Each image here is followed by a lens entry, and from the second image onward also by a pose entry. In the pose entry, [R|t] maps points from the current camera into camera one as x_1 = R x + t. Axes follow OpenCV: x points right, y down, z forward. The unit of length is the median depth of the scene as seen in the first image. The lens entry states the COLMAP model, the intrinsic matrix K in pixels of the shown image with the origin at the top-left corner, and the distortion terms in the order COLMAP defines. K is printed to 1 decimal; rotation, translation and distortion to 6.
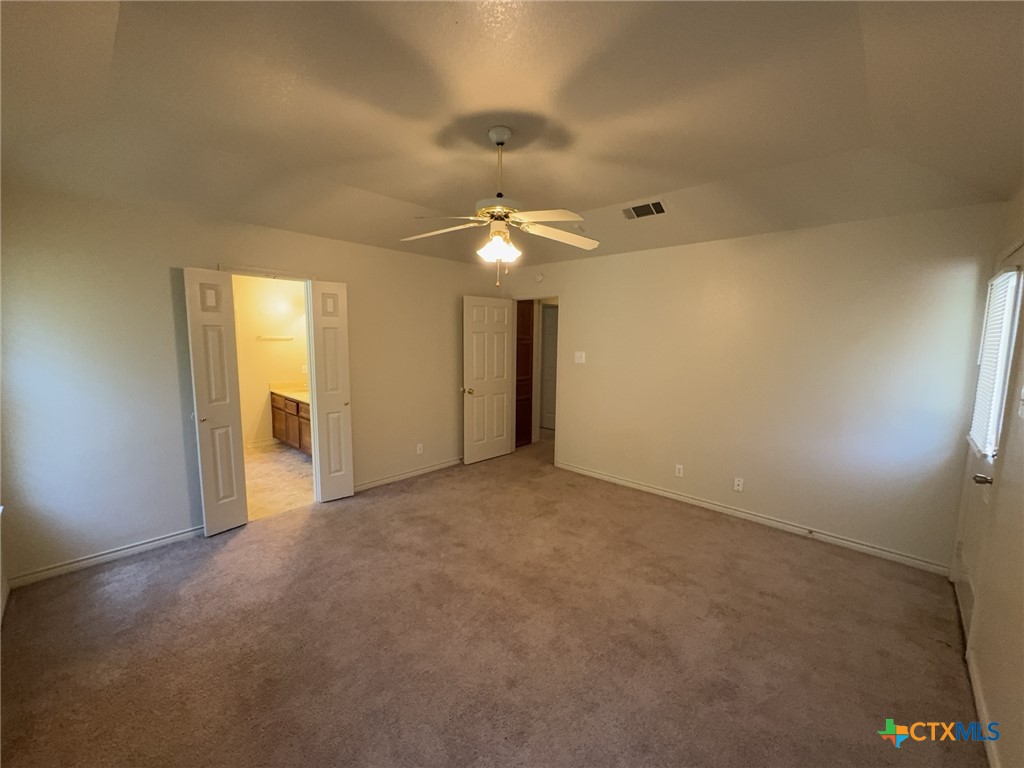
lens RADIAL K [[409.3, 0, 514.2], [0, 409.3, 381.7], [0, 0, 1]] dist [-0.003840, 0.000466]
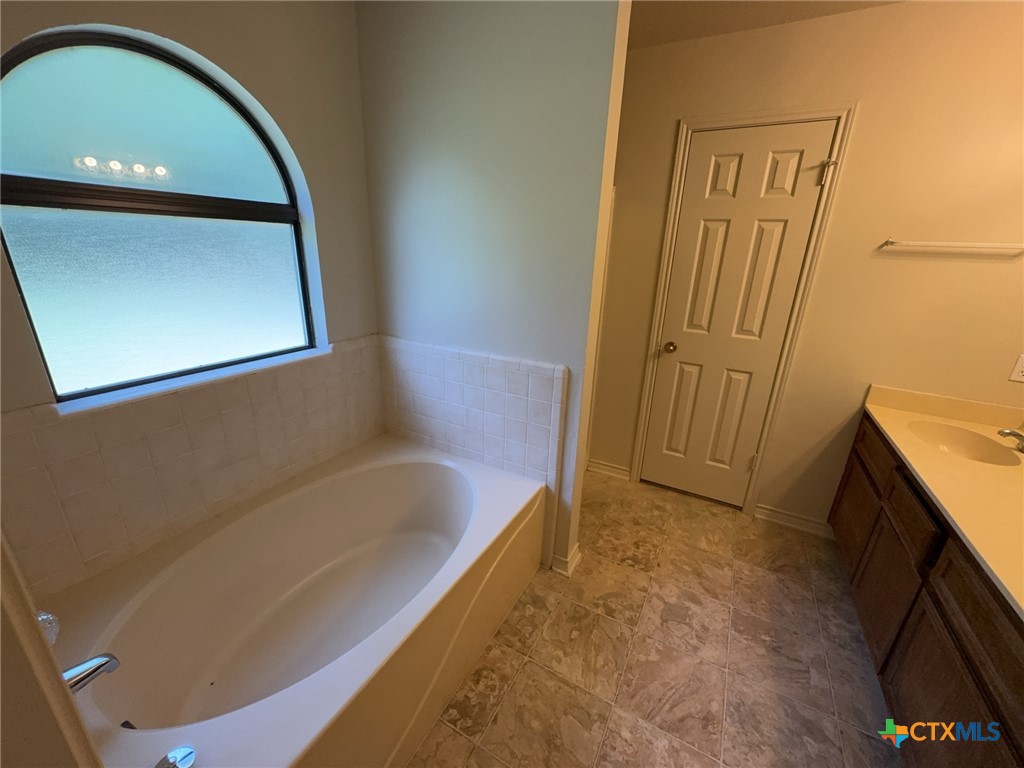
lens RADIAL K [[409.3, 0, 512.2], [0, 409.3, 384.1], [0, 0, 1]] dist [-0.003840, 0.000466]
pose [[0.238160, 0.313383, -0.919277, -0.361522], [-0.138151, 0.947819, 0.287322, -0.054177], [0.961350, 0.058570, 0.269026, 0.628103]]
